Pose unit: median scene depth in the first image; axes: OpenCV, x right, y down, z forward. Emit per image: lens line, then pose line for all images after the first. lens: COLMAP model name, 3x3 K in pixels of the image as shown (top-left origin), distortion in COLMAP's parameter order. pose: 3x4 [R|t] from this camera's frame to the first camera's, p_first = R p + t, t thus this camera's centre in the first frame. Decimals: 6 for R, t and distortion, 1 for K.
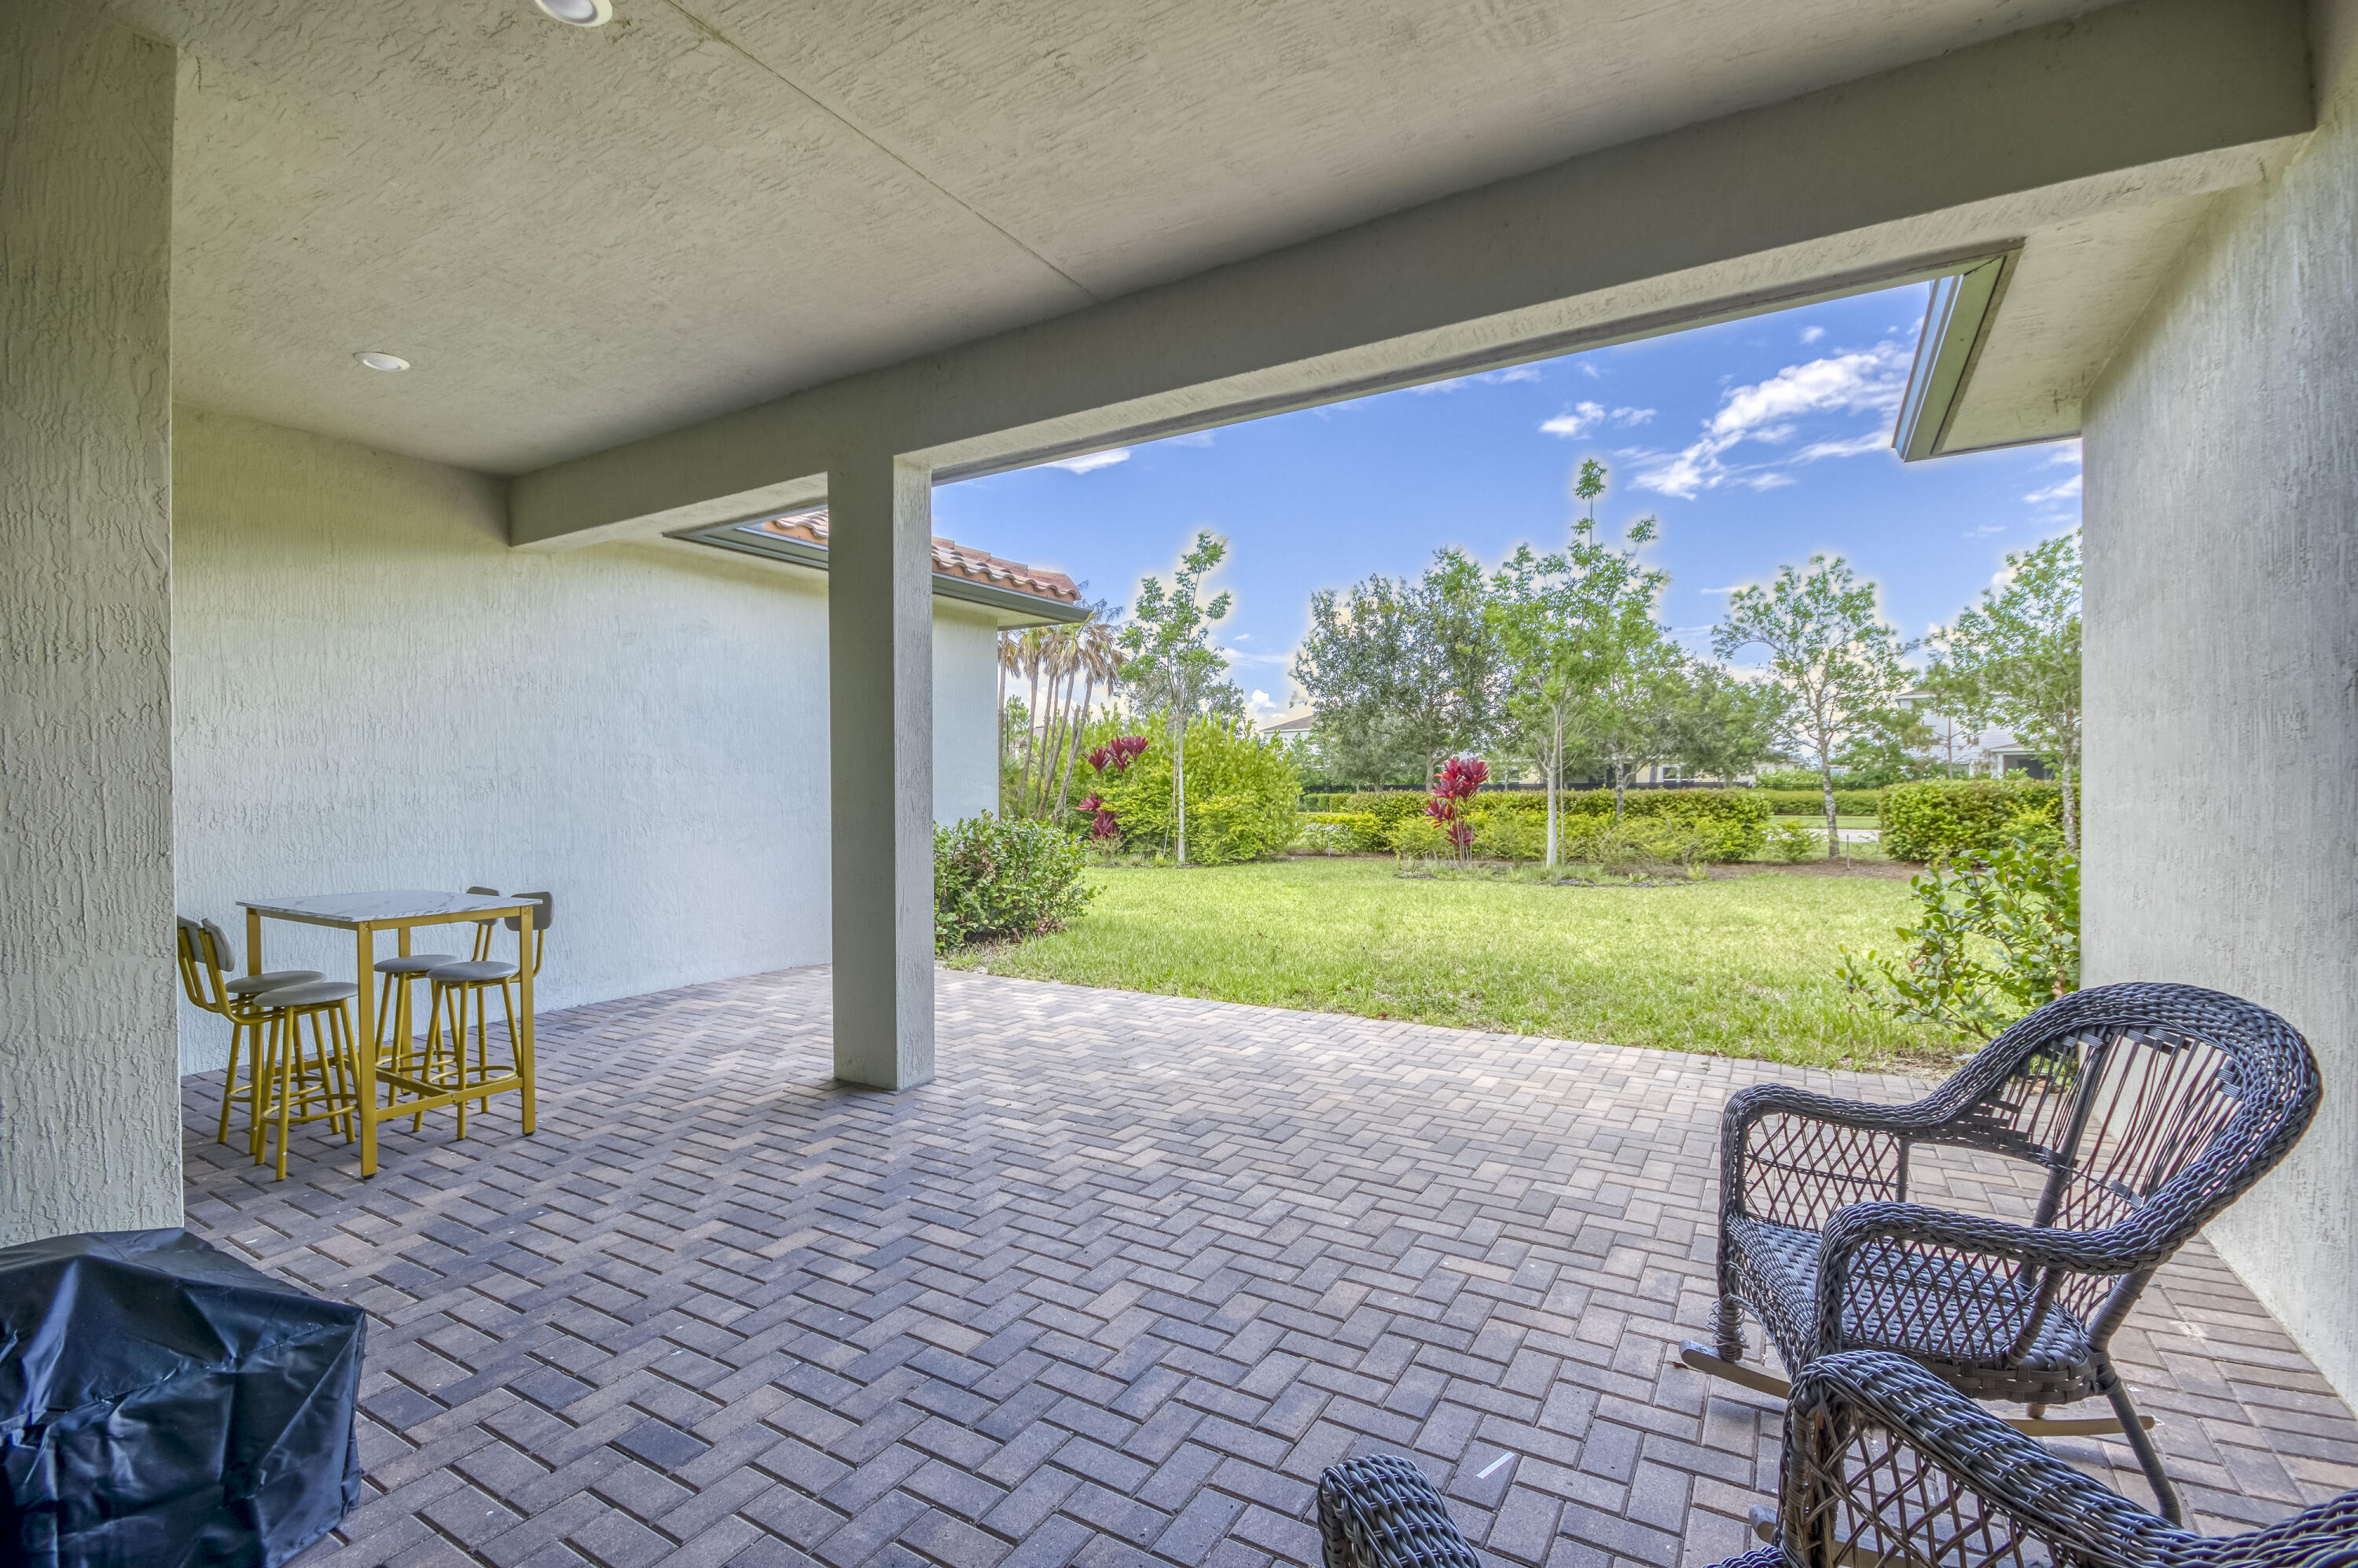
lens RADIAL K [[1030.8, 0, 1198.3], [0, 1030.8, 784.8], [0, 0, 1]] dist [-0.003251, -0.003531]
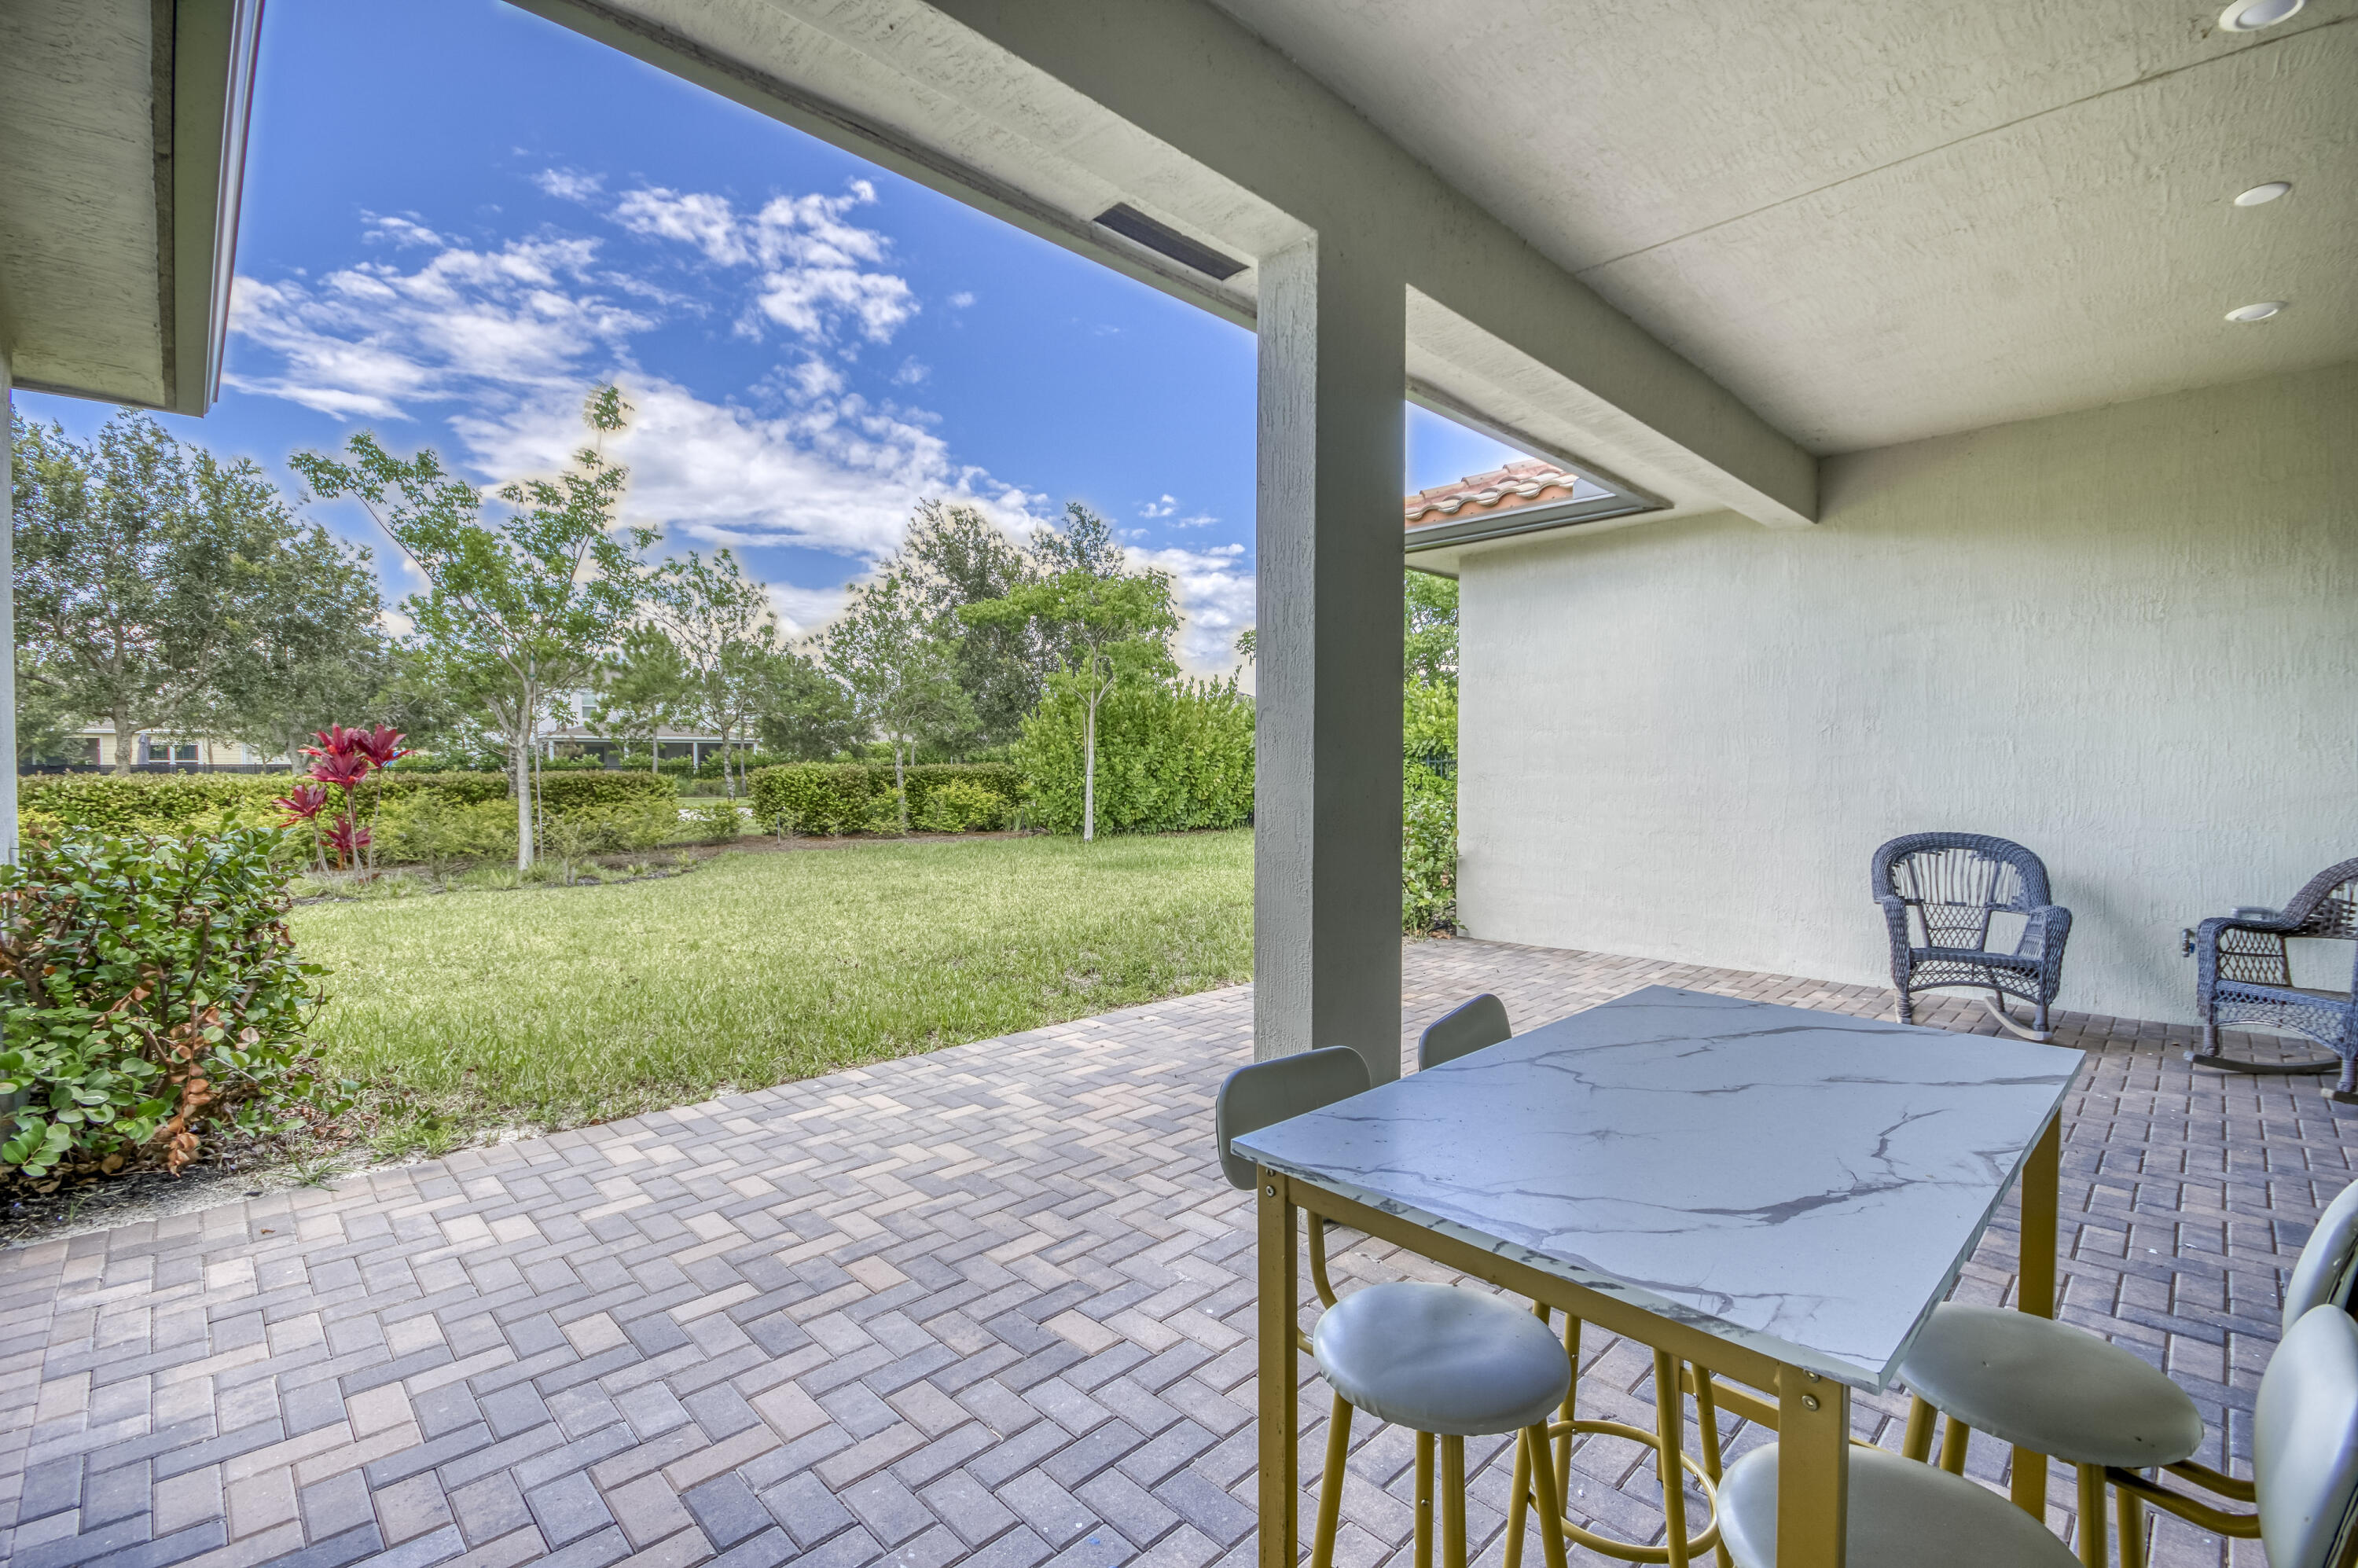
lens RADIAL K [[1030.8, 0, 1192.4], [0, 1030.8, 782.3], [0, 0, 1]] dist [-0.003251, -0.003531]
pose [[0.249835, -0.007428, 0.968260, -0.936498], [-0.004893, 0.999948, 0.008933, 0.013295], [-0.968276, -0.006969, 0.249785, 0.891584]]
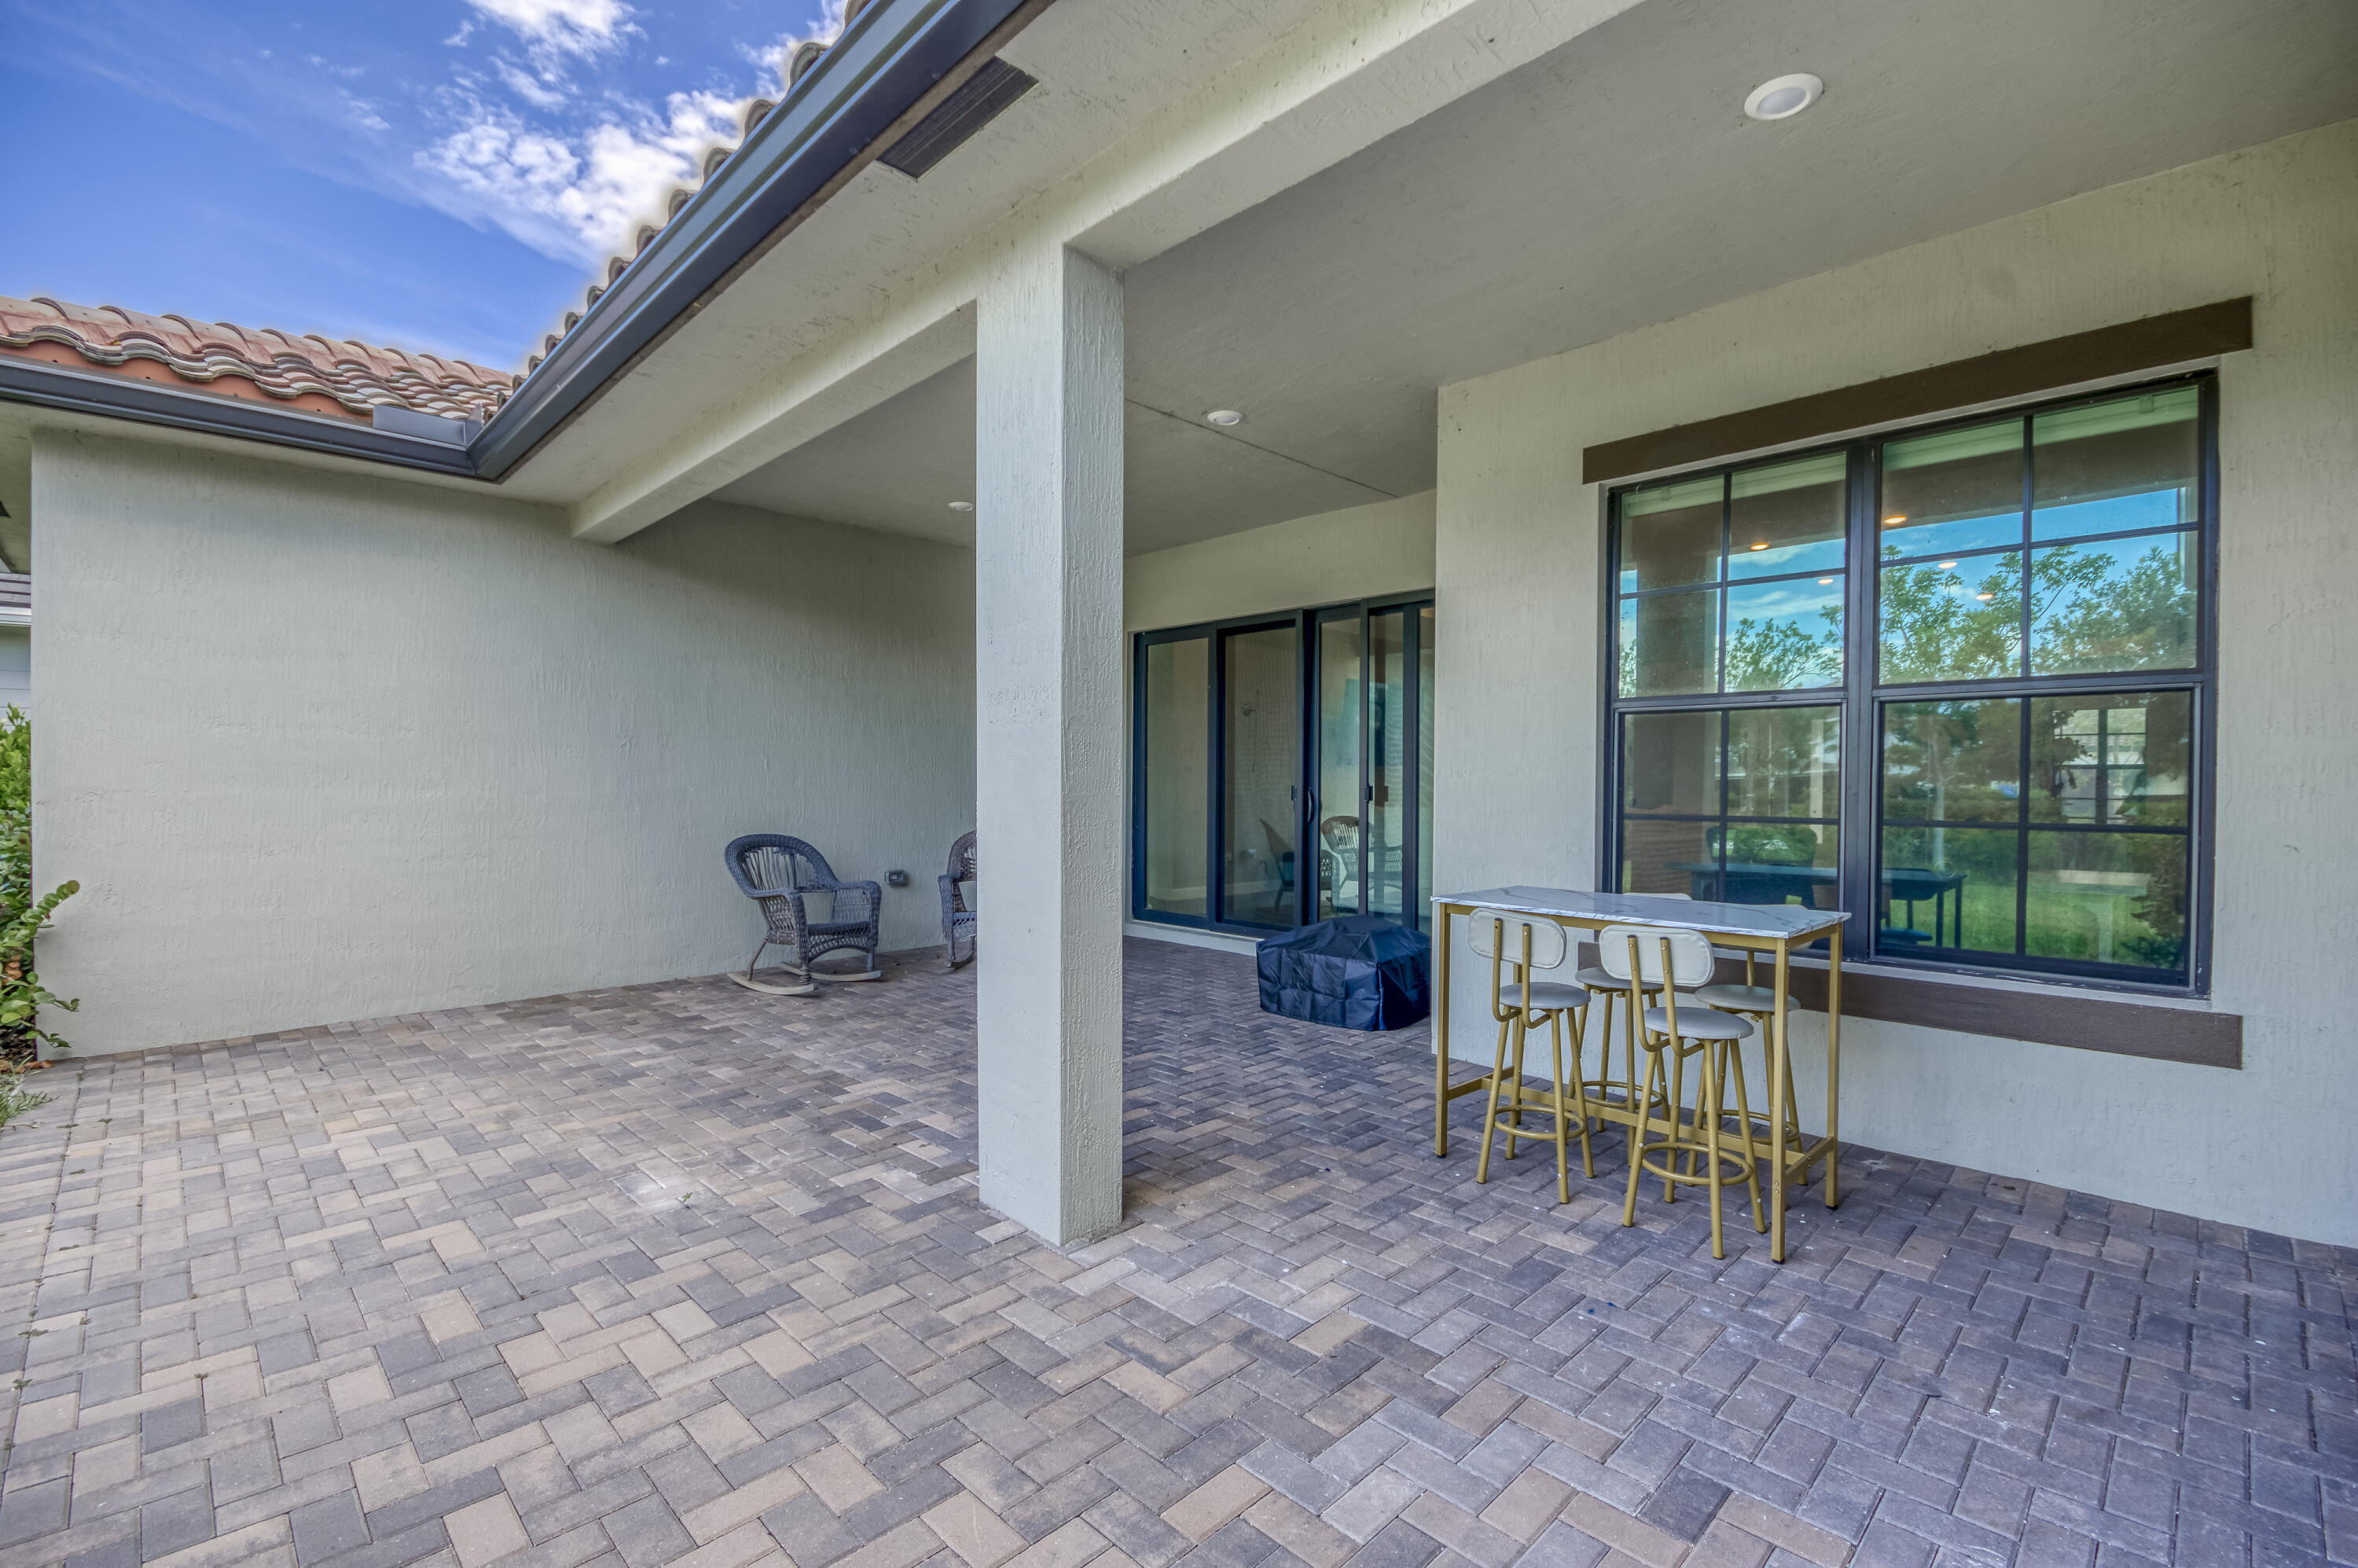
lens RADIAL K [[1030.8, 0, 1194.1], [0, 1030.8, 782.0], [0, 0, 1]] dist [-0.003251, -0.003531]
pose [[-0.969362, 0.003912, 0.245605, -0.539081], [0.002236, 0.999972, -0.007101, 0.015566], [-0.245626, -0.006334, -0.969344, 1.560705]]
